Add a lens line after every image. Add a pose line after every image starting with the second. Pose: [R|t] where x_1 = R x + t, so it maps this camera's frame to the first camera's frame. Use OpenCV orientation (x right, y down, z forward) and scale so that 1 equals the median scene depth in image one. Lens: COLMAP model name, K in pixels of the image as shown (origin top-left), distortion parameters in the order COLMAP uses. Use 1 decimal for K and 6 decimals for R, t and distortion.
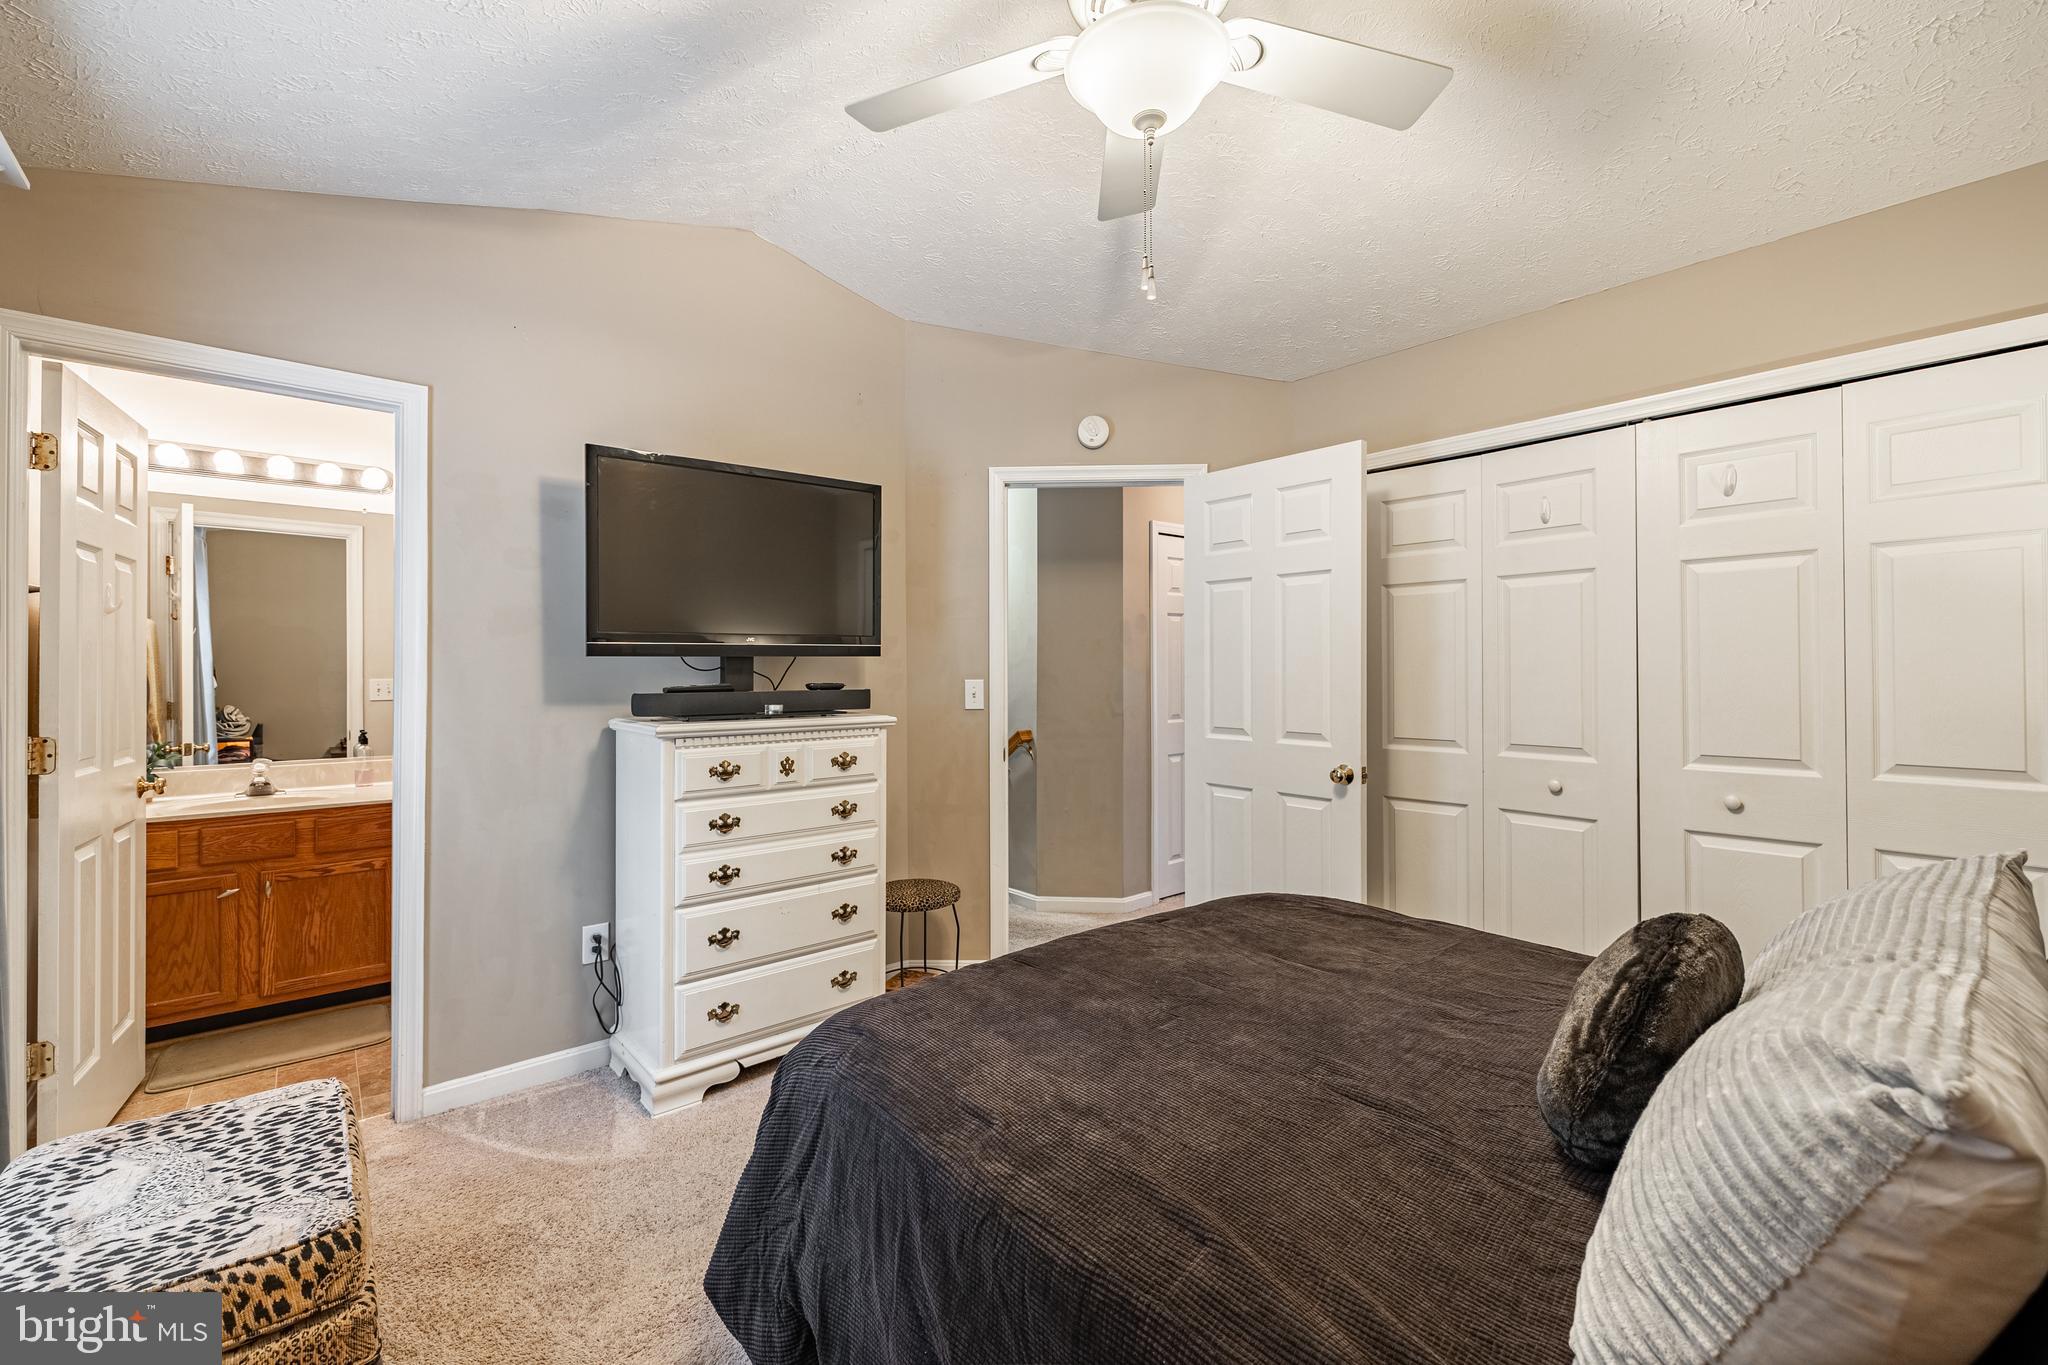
lens RADIAL K [[864.7, 0, 1033.6], [0, 864.7, 668.3], [0, 0, 1]] dist [0.007306, -0.001214]
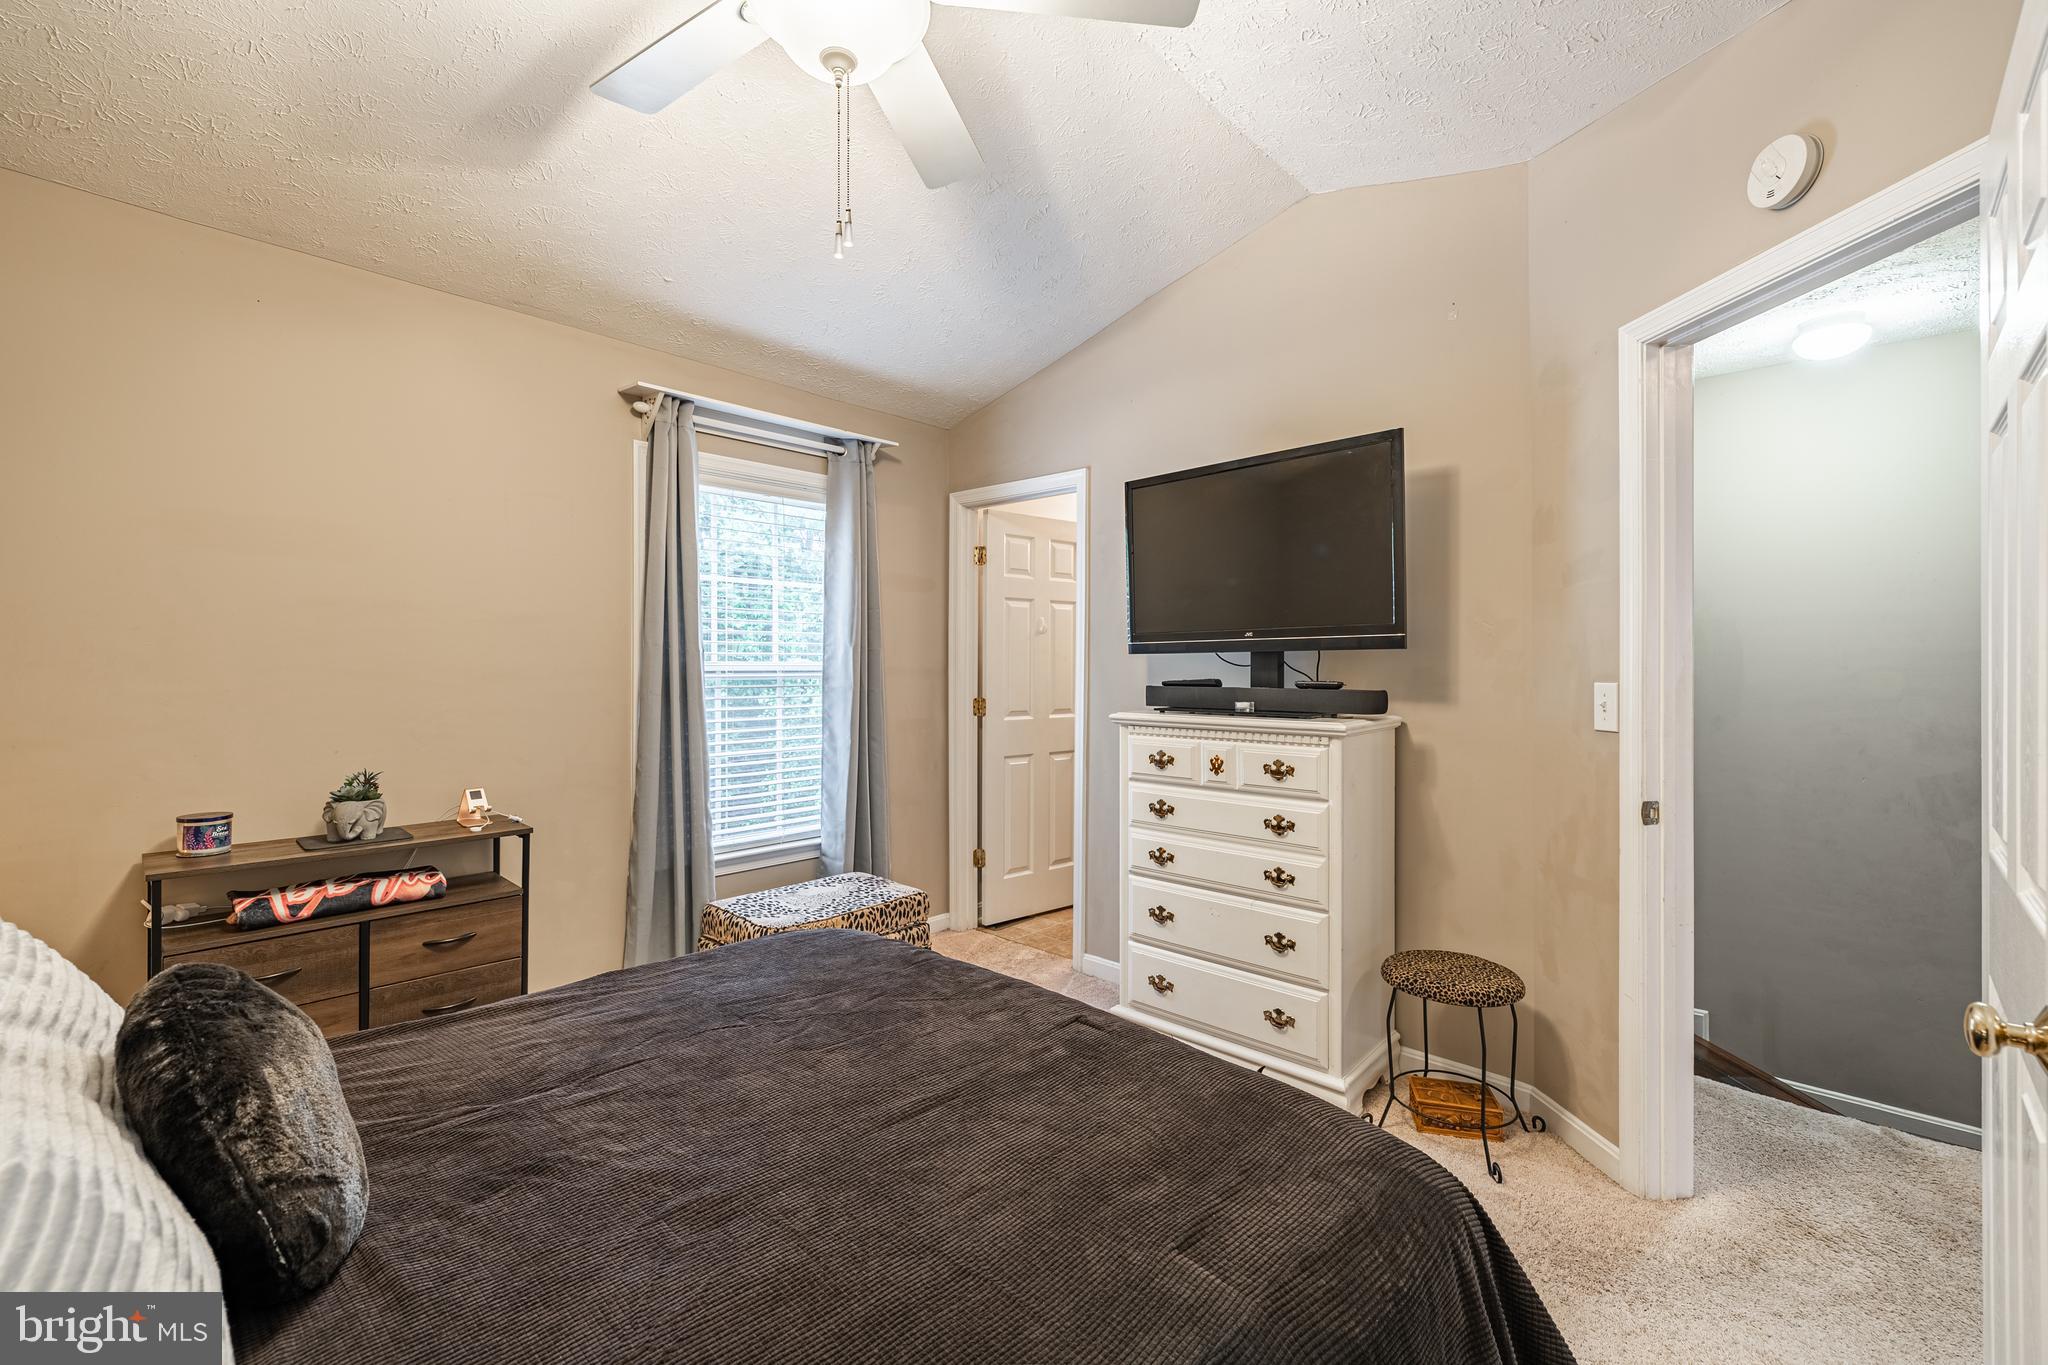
lens RADIAL K [[864.7, 0, 1028.1], [0, 864.7, 671.9], [0, 0, 1]] dist [0.007306, -0.001214]
pose [[0.105531, 0.008572, -0.994379, 0.628988], [-0.002752, 0.999962, 0.008328, 0.001370], [0.994412, 0.001858, 0.105551, 0.659350]]
